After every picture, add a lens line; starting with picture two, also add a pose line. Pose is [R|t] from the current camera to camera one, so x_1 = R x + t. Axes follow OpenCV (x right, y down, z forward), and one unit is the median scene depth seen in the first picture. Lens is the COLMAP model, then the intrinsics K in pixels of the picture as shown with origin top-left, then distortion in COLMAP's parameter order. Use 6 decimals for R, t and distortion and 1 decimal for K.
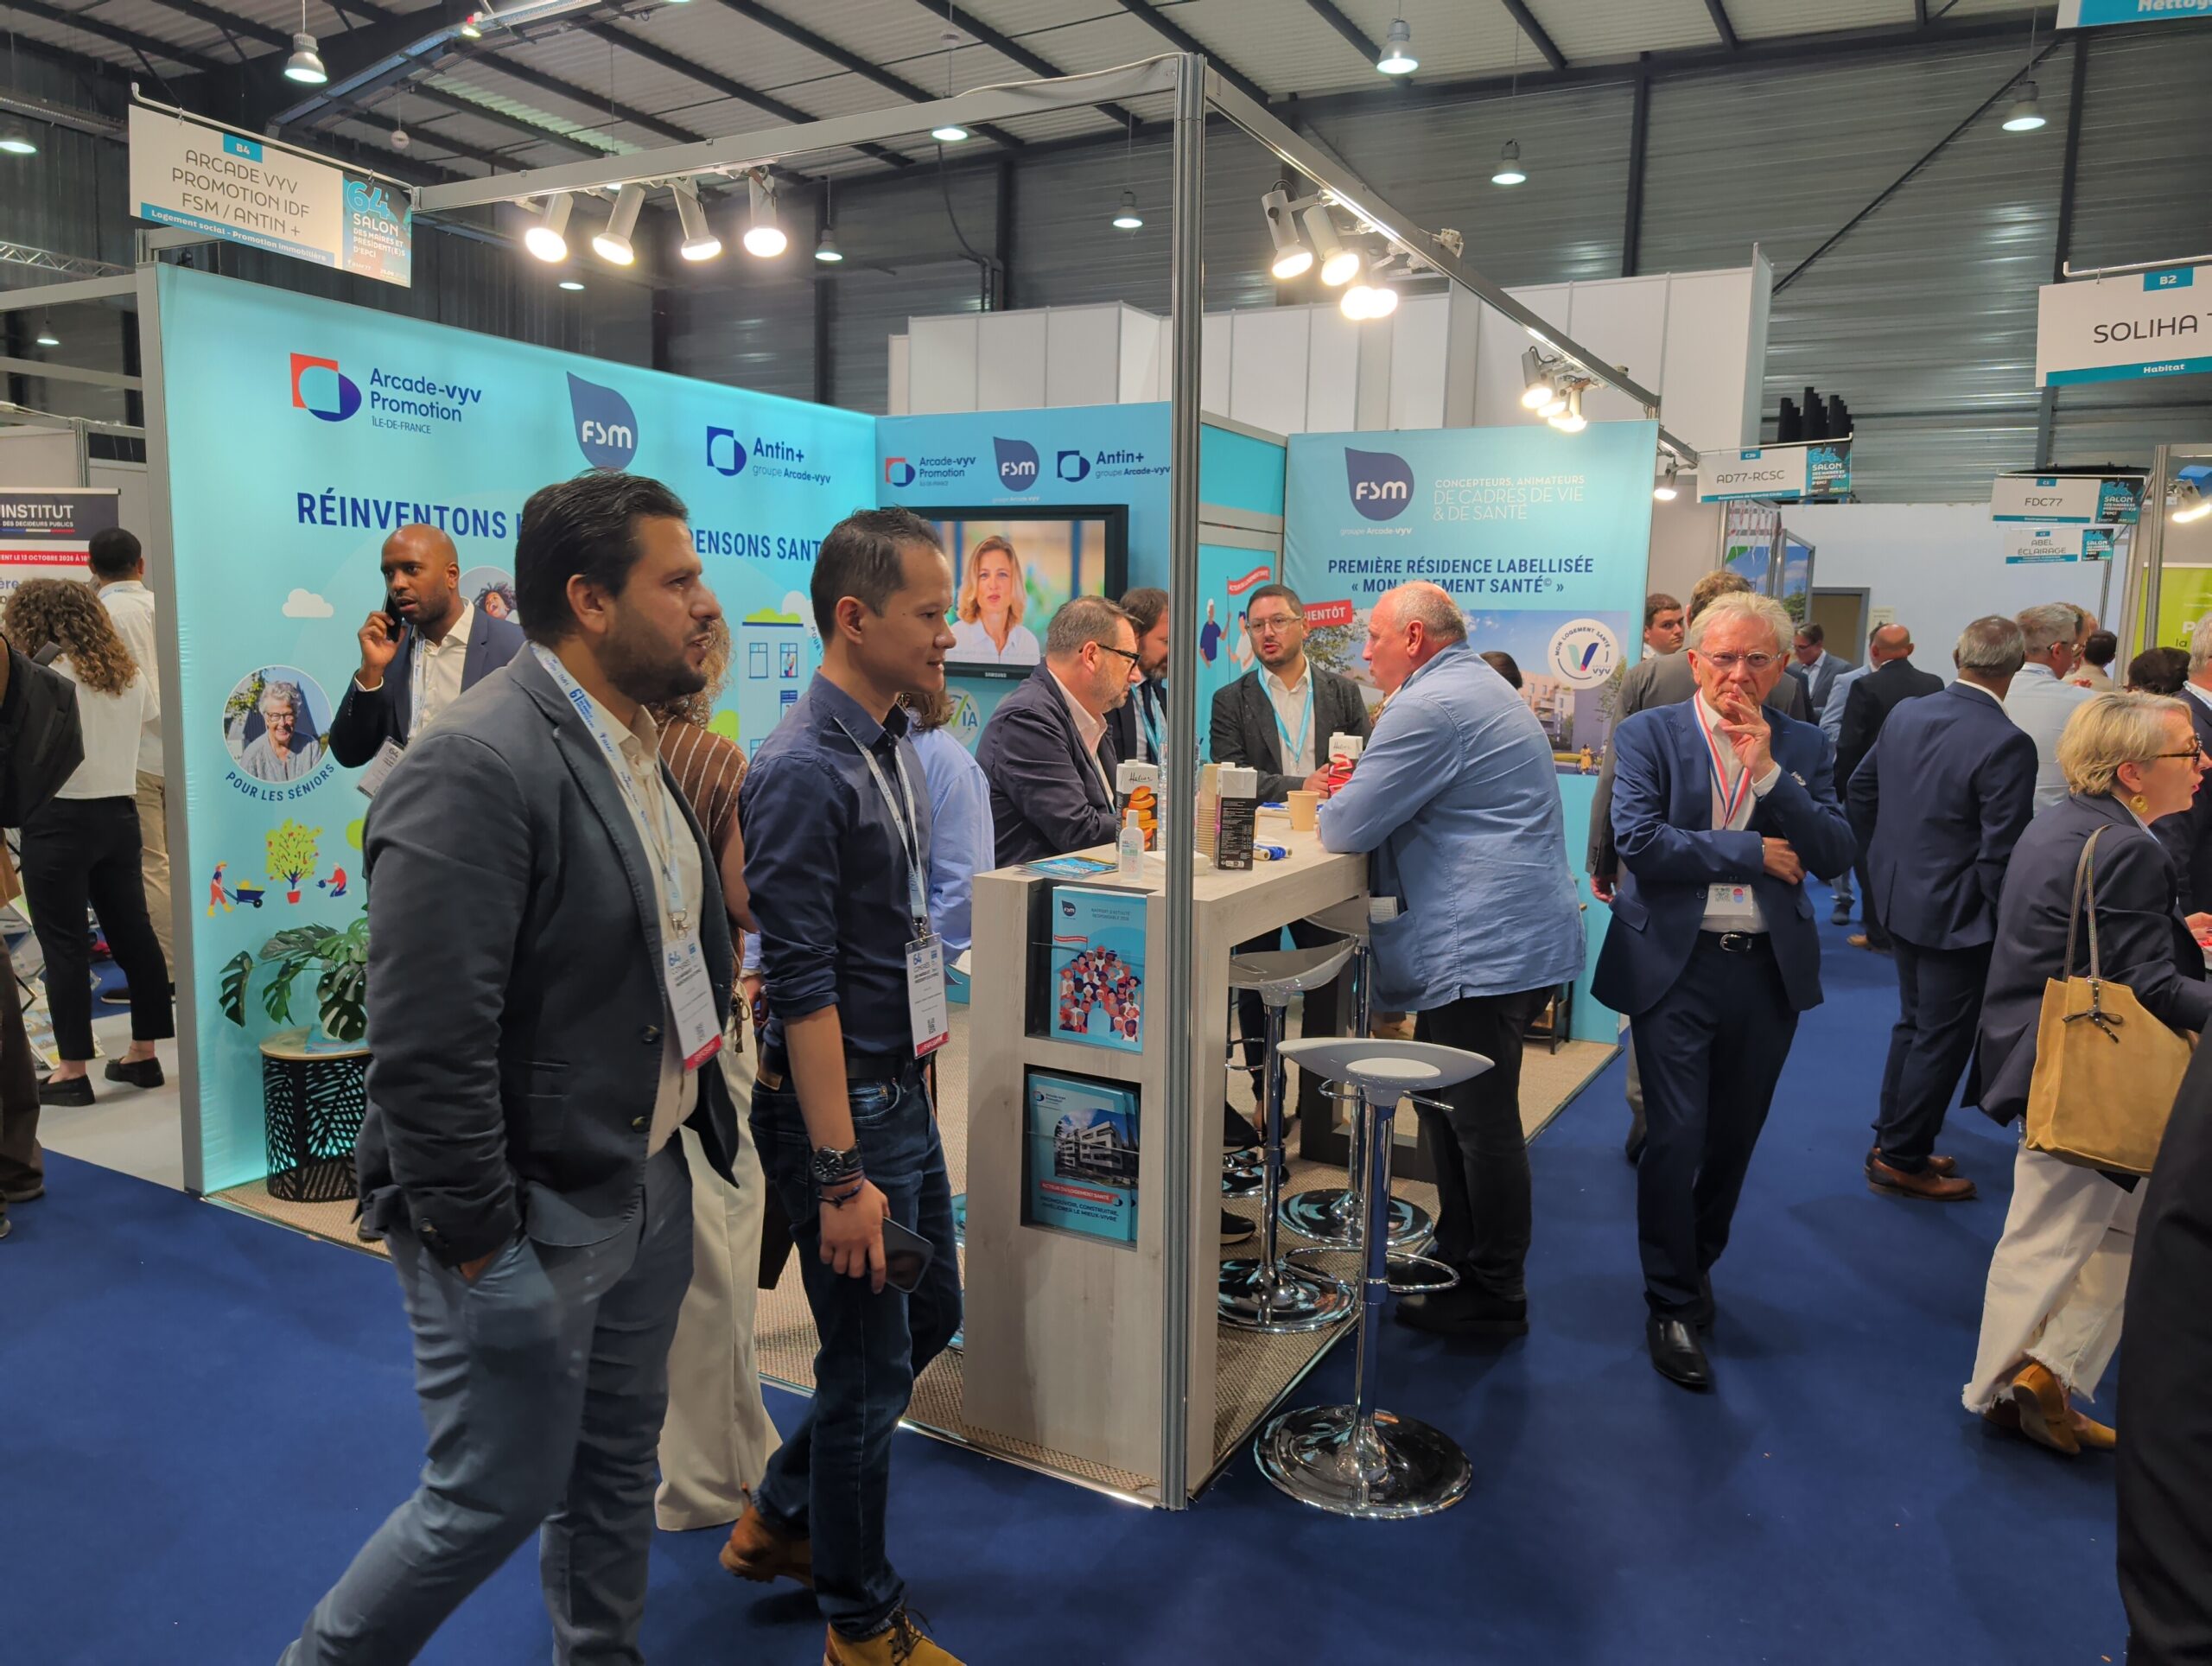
lens RADIAL K [[1541.9, 0, 1106.0], [0, 1541.9, 833.0], [0, 0, 1]] dist [0.073066, -0.096226]
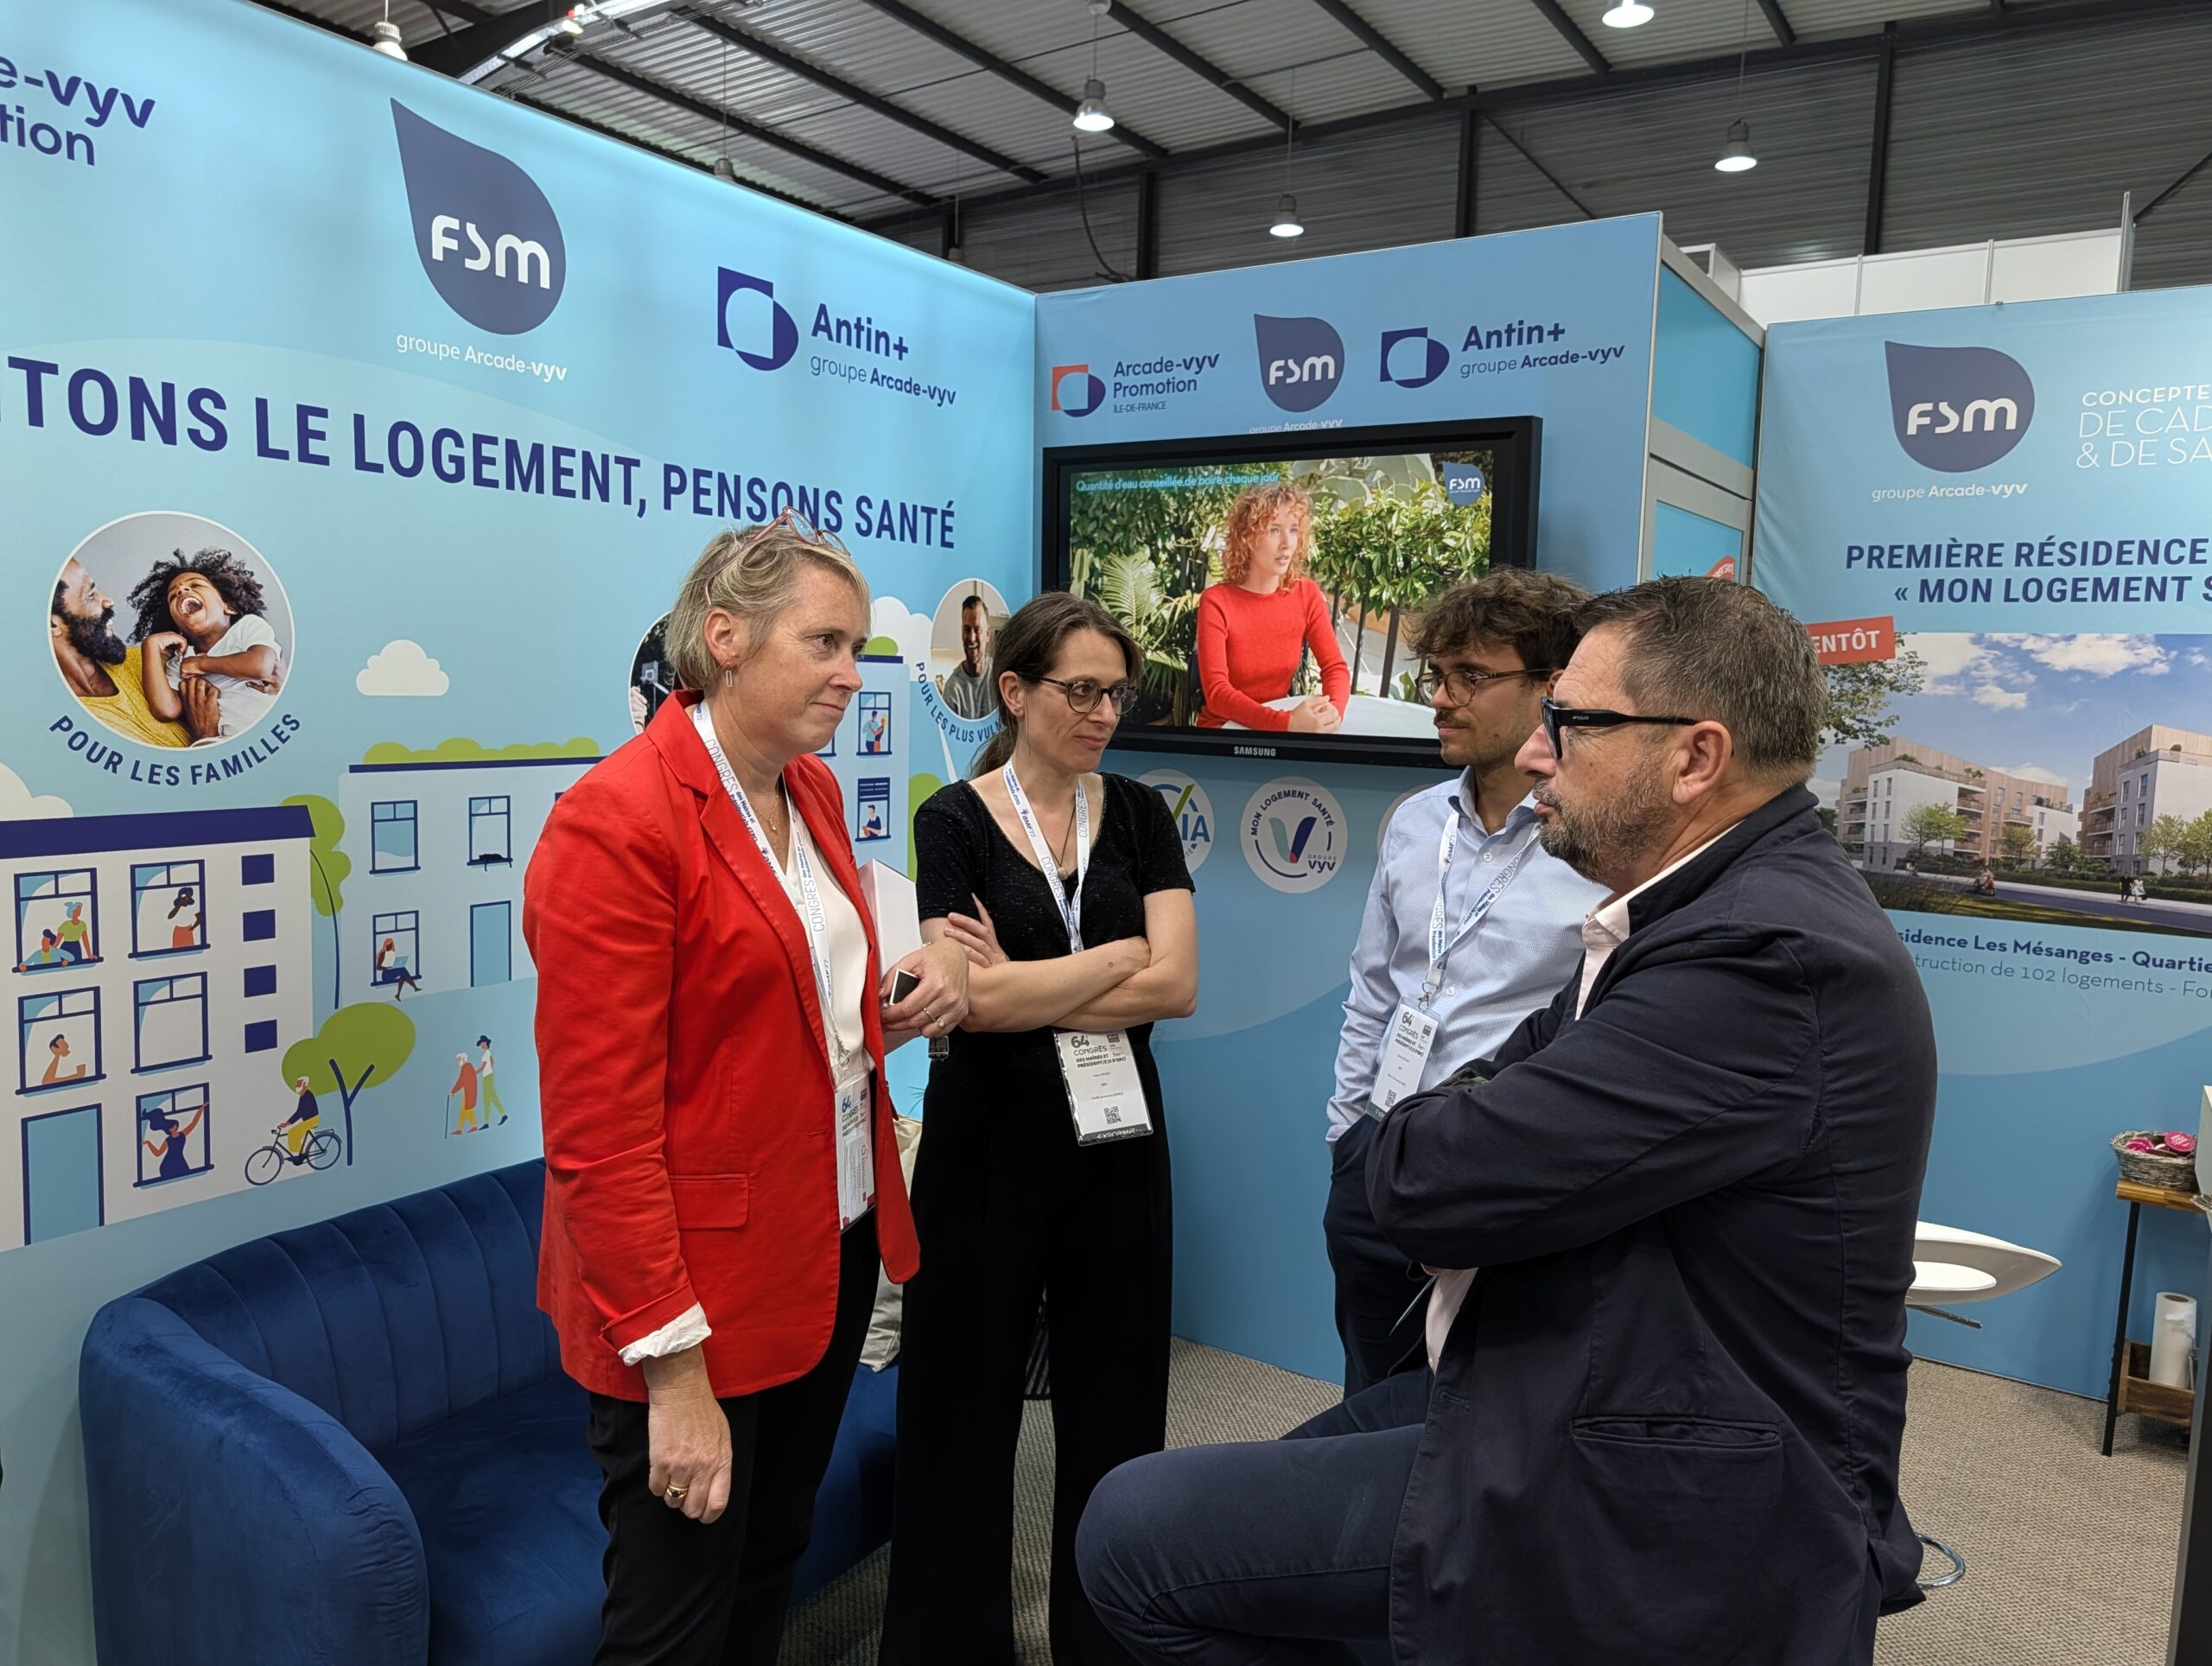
lens RADIAL K [[1588.8, 0, 1123.9], [0, 1588.8, 831.4], [0, 0, 1]] dist [0.005973, 0.000346]
pose [[0.997862, 0.009618, -0.064646, -0.077428], [-0.011973, 0.999275, -0.036139, -0.052370], [0.064251, 0.036835, 0.997254, 0.431681]]
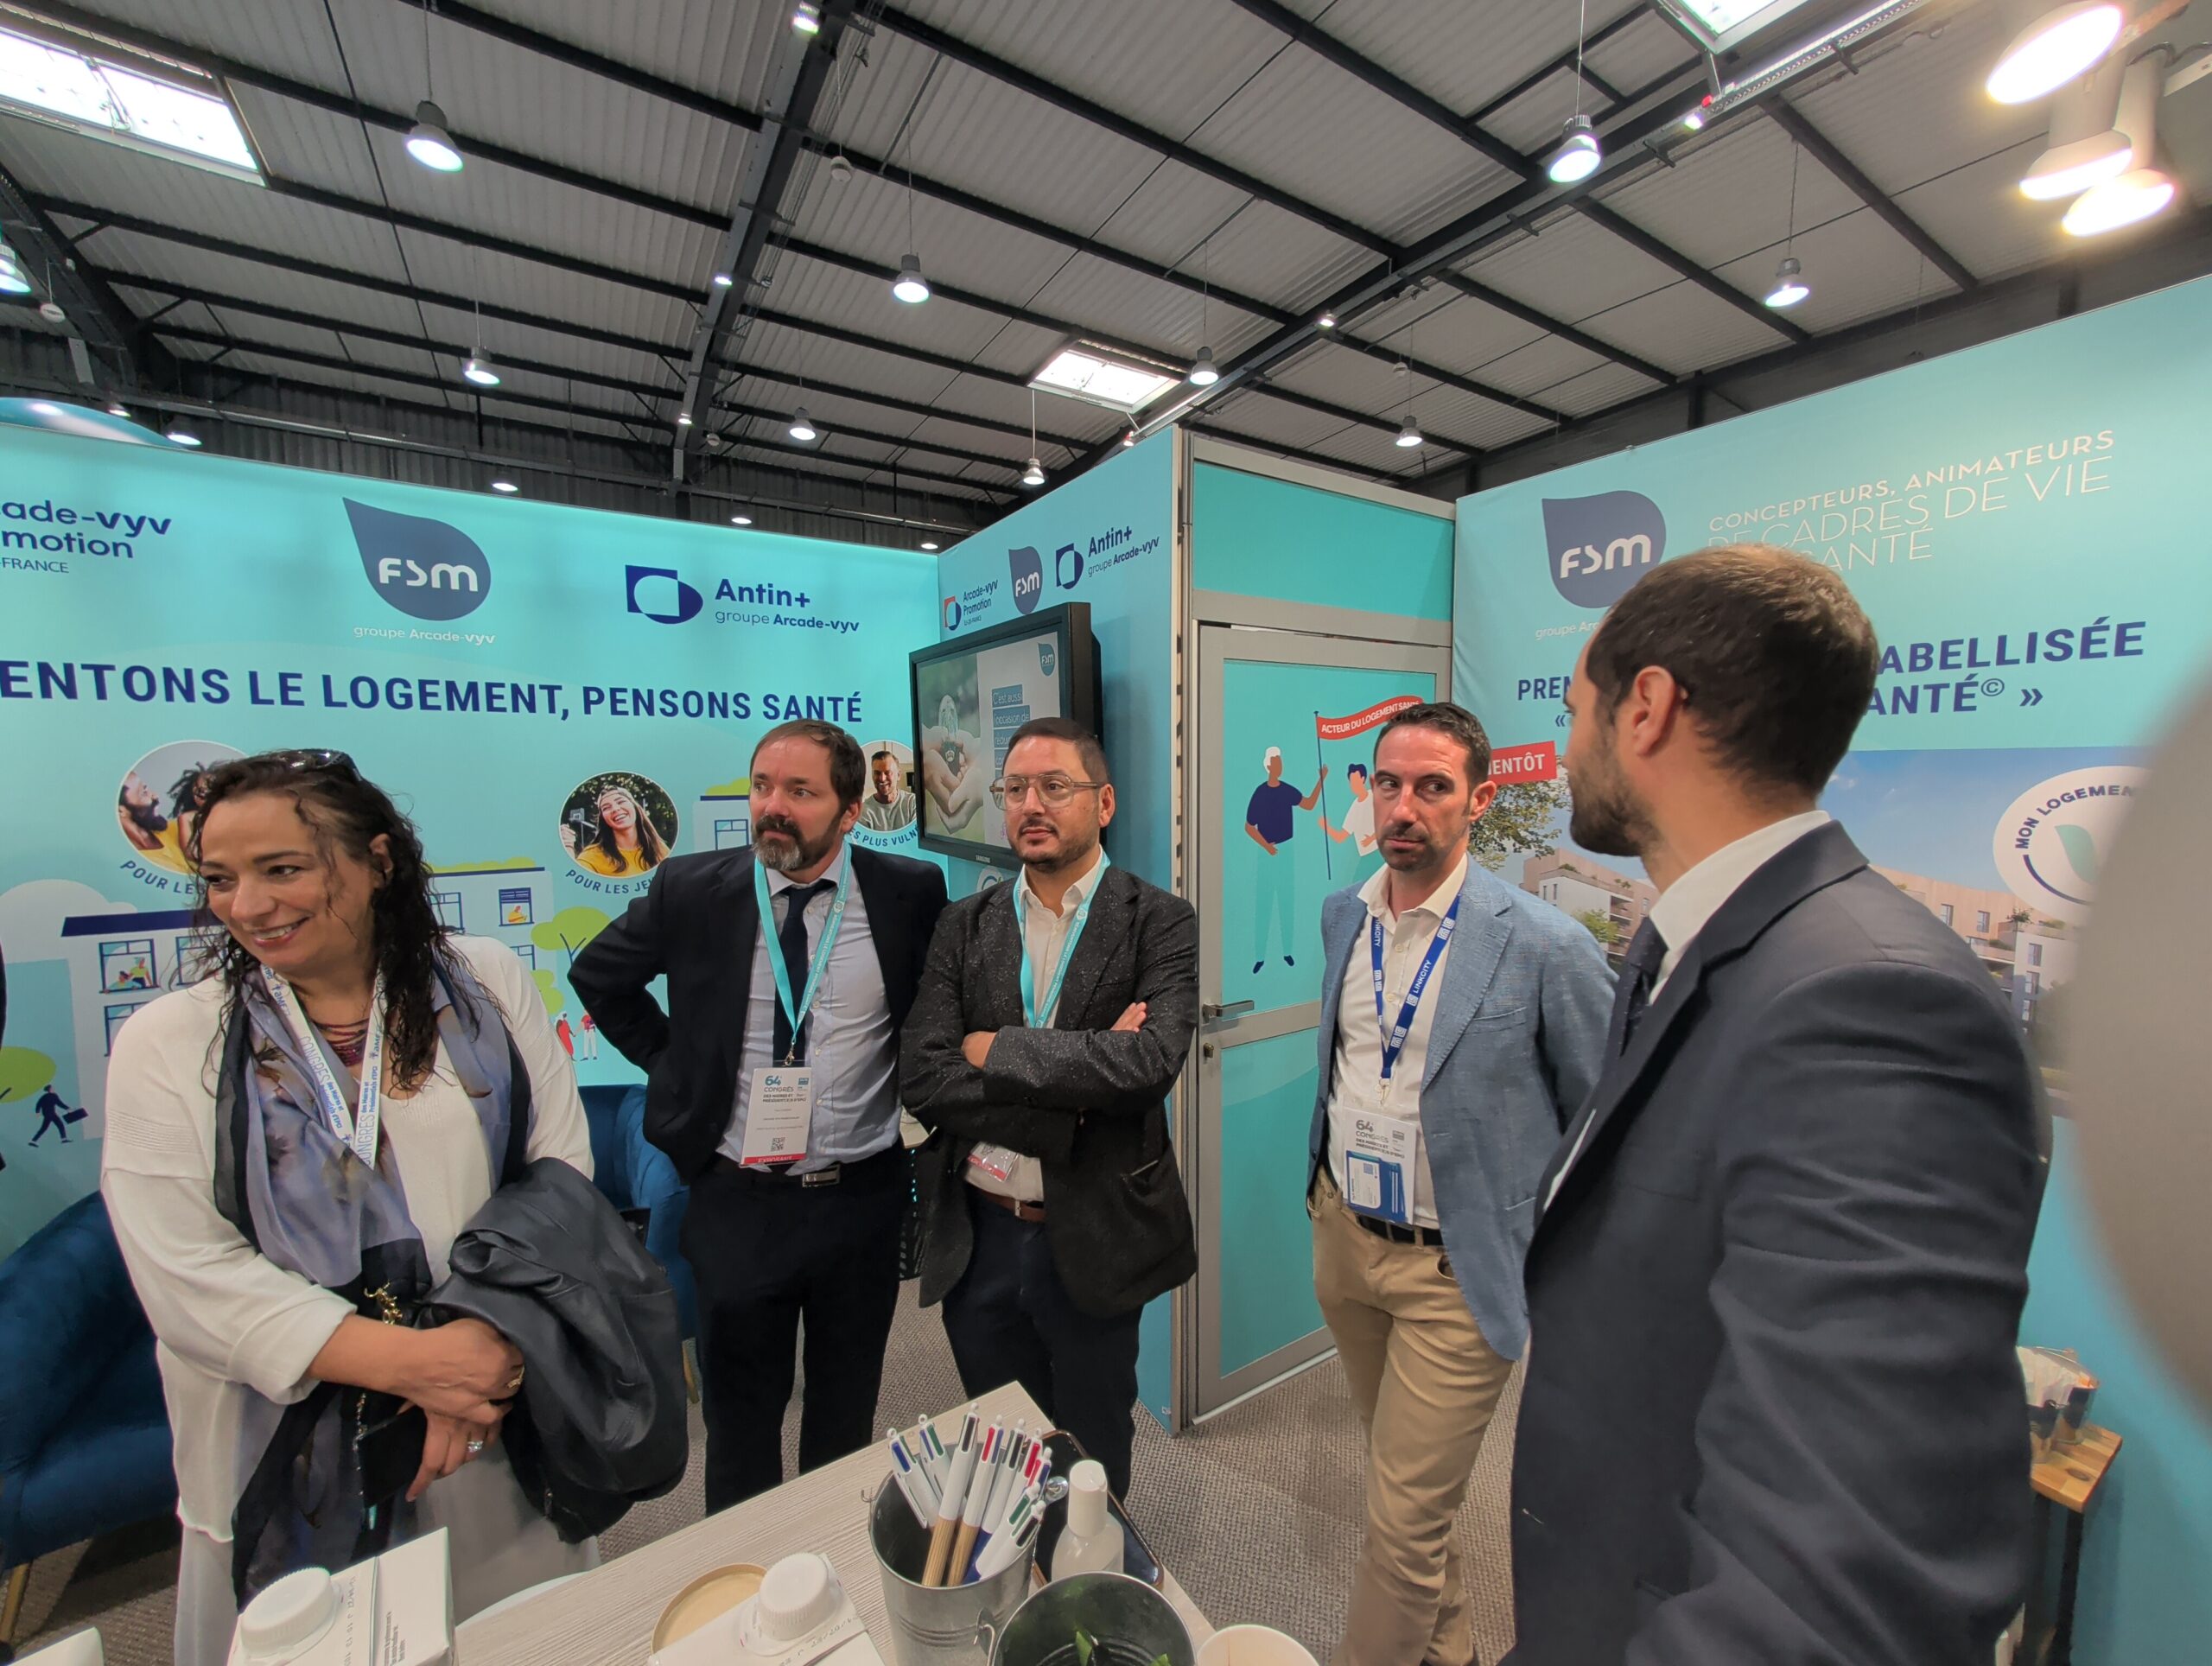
lens RADIAL K [[869.5, 0, 1104.9], [0, 869.5, 832.5], [0, 0, 1]] dist [0.010564, -0.007430]
pose [[0.877953, 0.011919, -0.478598, 0.171051], [-0.043094, 0.997599, -0.054209, -0.090076], [0.476803, 0.068218, 0.876359, 0.626486]]
